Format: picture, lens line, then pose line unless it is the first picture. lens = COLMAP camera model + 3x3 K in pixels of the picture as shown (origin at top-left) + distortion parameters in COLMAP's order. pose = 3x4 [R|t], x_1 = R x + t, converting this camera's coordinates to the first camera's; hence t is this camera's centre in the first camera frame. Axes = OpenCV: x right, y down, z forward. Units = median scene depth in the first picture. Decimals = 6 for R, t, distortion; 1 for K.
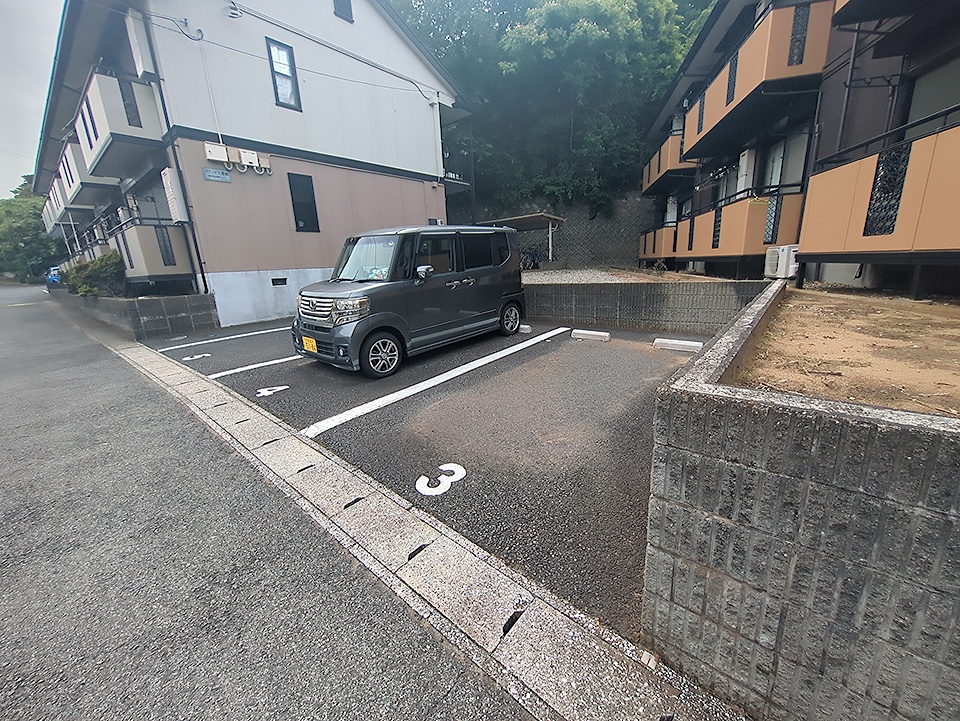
lens RADIAL K [[377.7, 0, 480.7], [0, 377.7, 359.4], [0, 0, 1]] dist [0.002173, -0.000072]
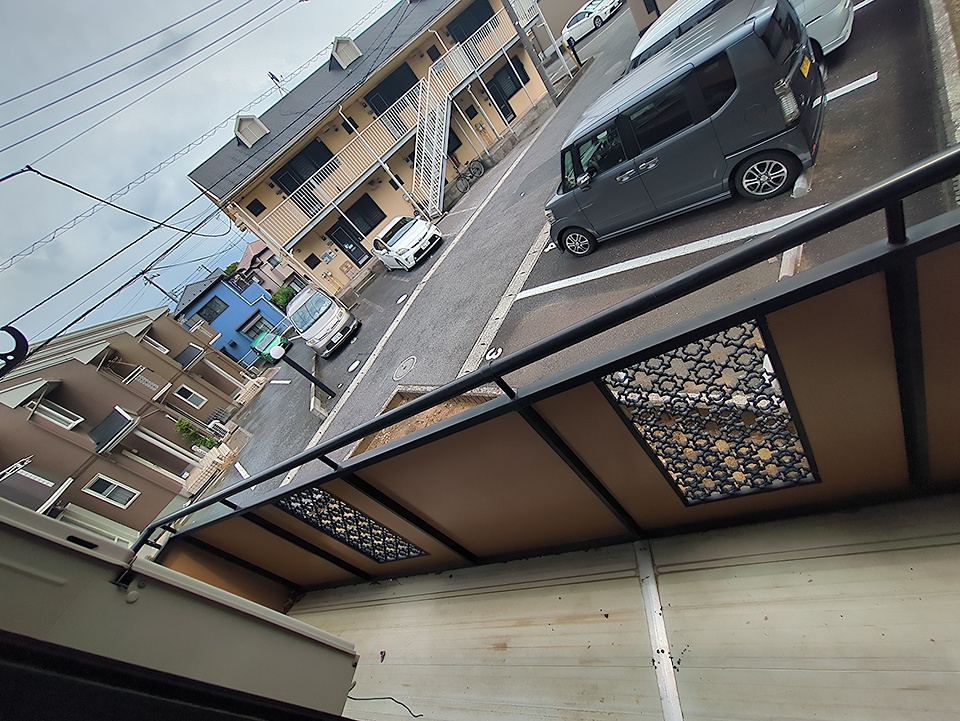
lens RADIAL K [[378.5, 0, 482.3], [0, 378.5, 361.2], [0, 0, 1]] dist [-0.001805, 0.000489]
pose [[0.081642, 0.593176, -0.800923, 0.573366], [0.380219, 0.724293, 0.575180, -0.332602], [0.921286, -0.351485, -0.166404, 0.398353]]
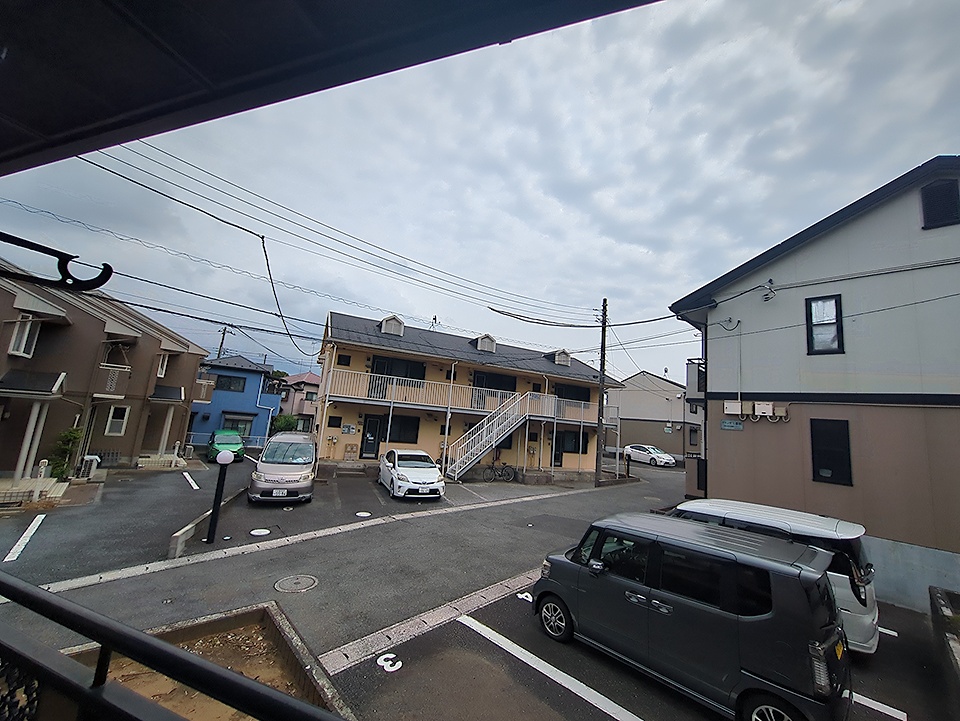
lens RADIAL K [[378.5, 0, 482.3], [0, 378.5, 361.2], [0, 0, 1]] dist [-0.001805, 0.000489]
pose [[-0.114471, -0.112905, -0.986990, 0.555592], [-0.324582, 0.943245, -0.070256, -0.330653], [0.938905, 0.312317, -0.144621, 0.370799]]
